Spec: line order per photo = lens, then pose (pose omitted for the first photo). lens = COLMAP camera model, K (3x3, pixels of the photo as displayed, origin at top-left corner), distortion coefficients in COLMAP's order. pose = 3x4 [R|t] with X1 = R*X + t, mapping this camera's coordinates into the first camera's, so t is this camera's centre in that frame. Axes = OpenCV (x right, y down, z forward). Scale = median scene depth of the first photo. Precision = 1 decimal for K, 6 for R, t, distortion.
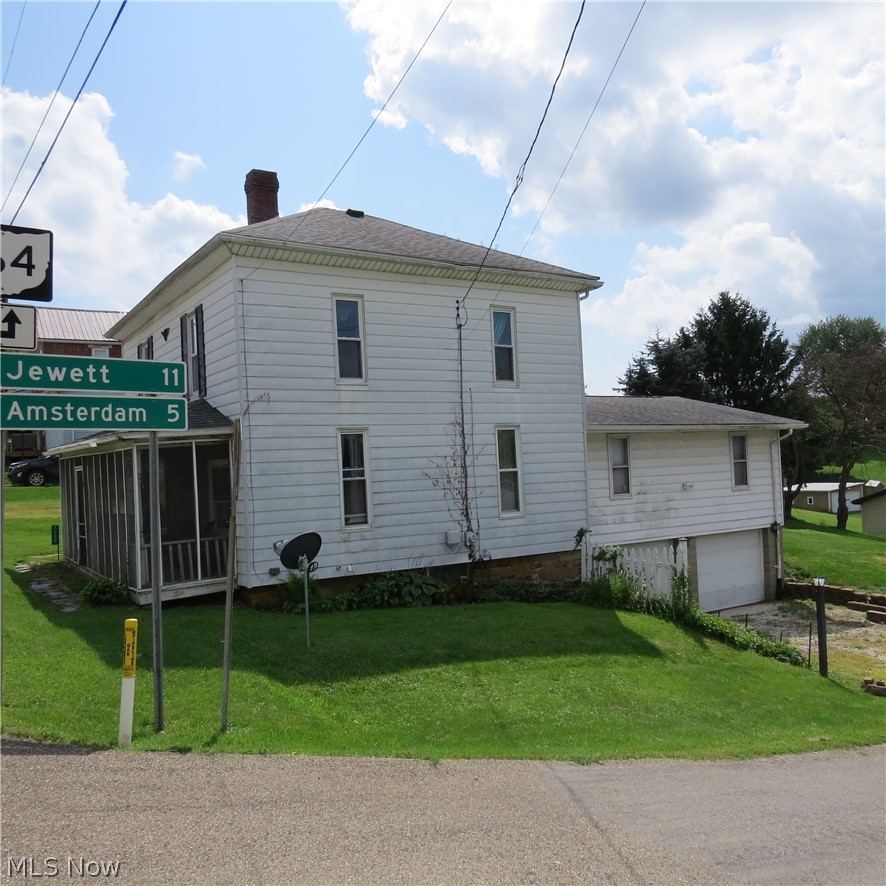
lens RADIAL K [[850.2, 0, 443.0], [0, 850.2, 443.0], [0, 0, 1]] dist [-0.021016, 0.012359]
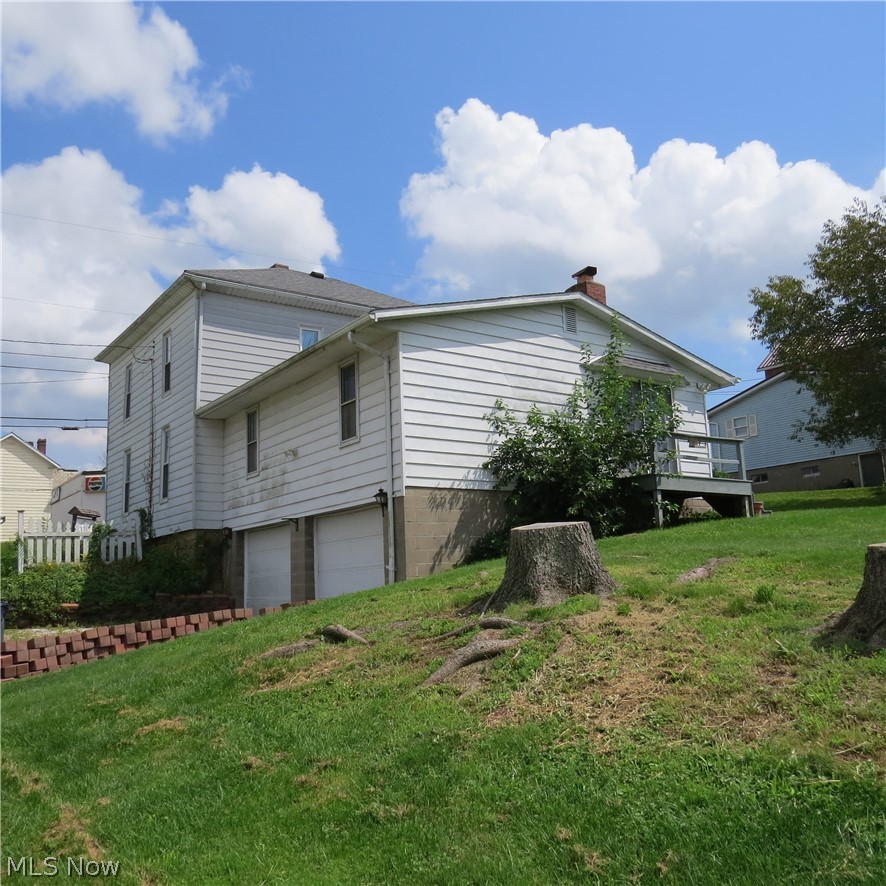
lens RADIAL K [[856.3, 0, 443.0], [0, 856.3, 443.0], [0, 0, 1]] dist [-0.032097, 0.004630]
pose [[0.047309, -0.129313, -0.990475, 1.343725], [0.064548, 0.989908, -0.126156, 0.188320], [0.996793, -0.057965, 0.055178, 1.377984]]
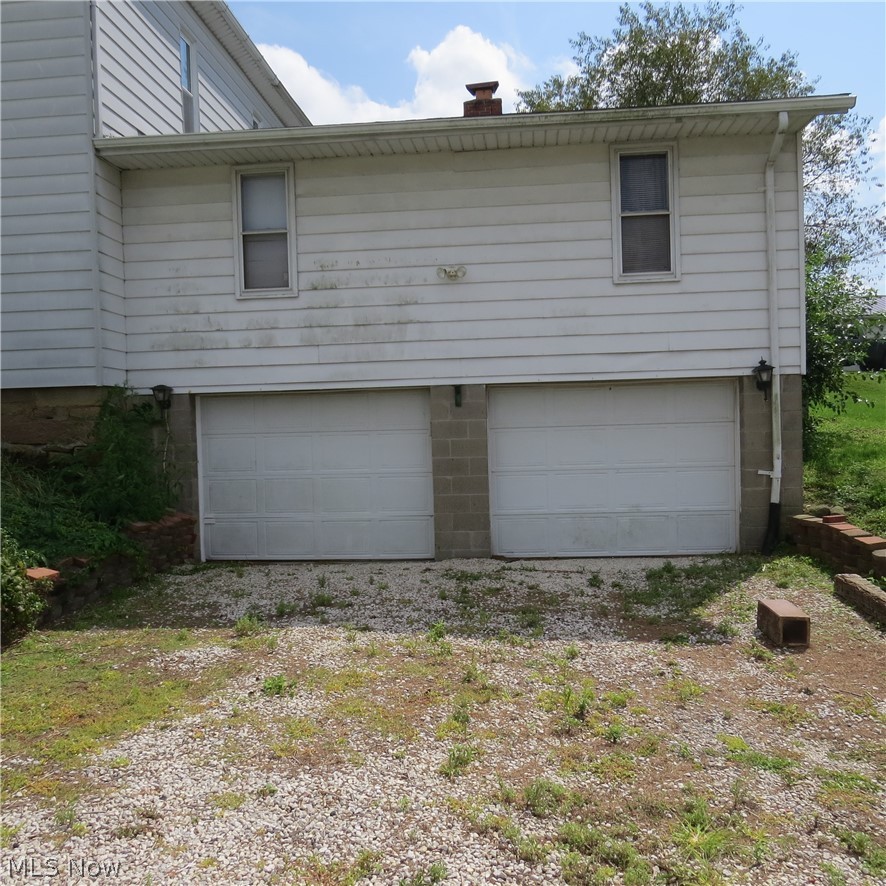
lens RADIAL K [[850.2, 0, 443.0], [0, 850.2, 443.0], [0, 0, 1]] dist [-0.021016, 0.012359]
pose [[0.796309, 0.036146, -0.603808, 0.703308], [0.012600, 0.997005, 0.076302, 0.134702], [0.604758, -0.068368, 0.793469, 0.797214]]
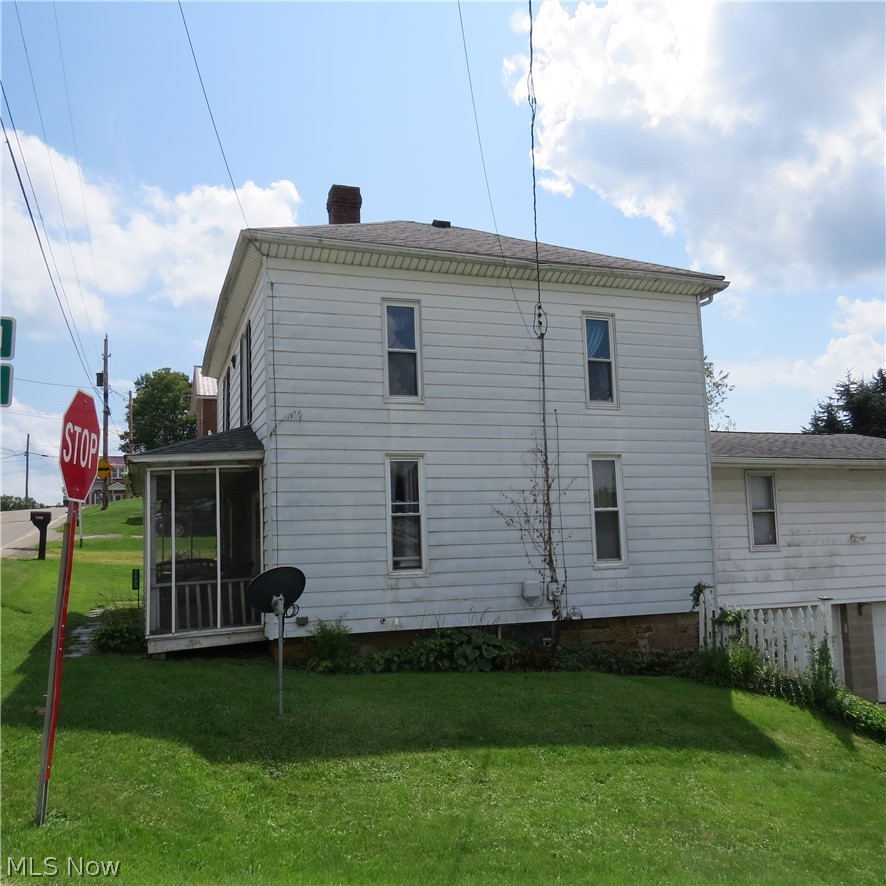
lens RADIAL K [[850.2, 0, 443.0], [0, 850.2, 443.0], [0, 0, 1]] dist [-0.021016, 0.012359]
pose [[0.974310, -0.011341, -0.224924, 0.112789], [-0.006831, 0.996784, -0.079848, 0.035903], [0.225107, 0.079333, 0.971099, 0.172521]]
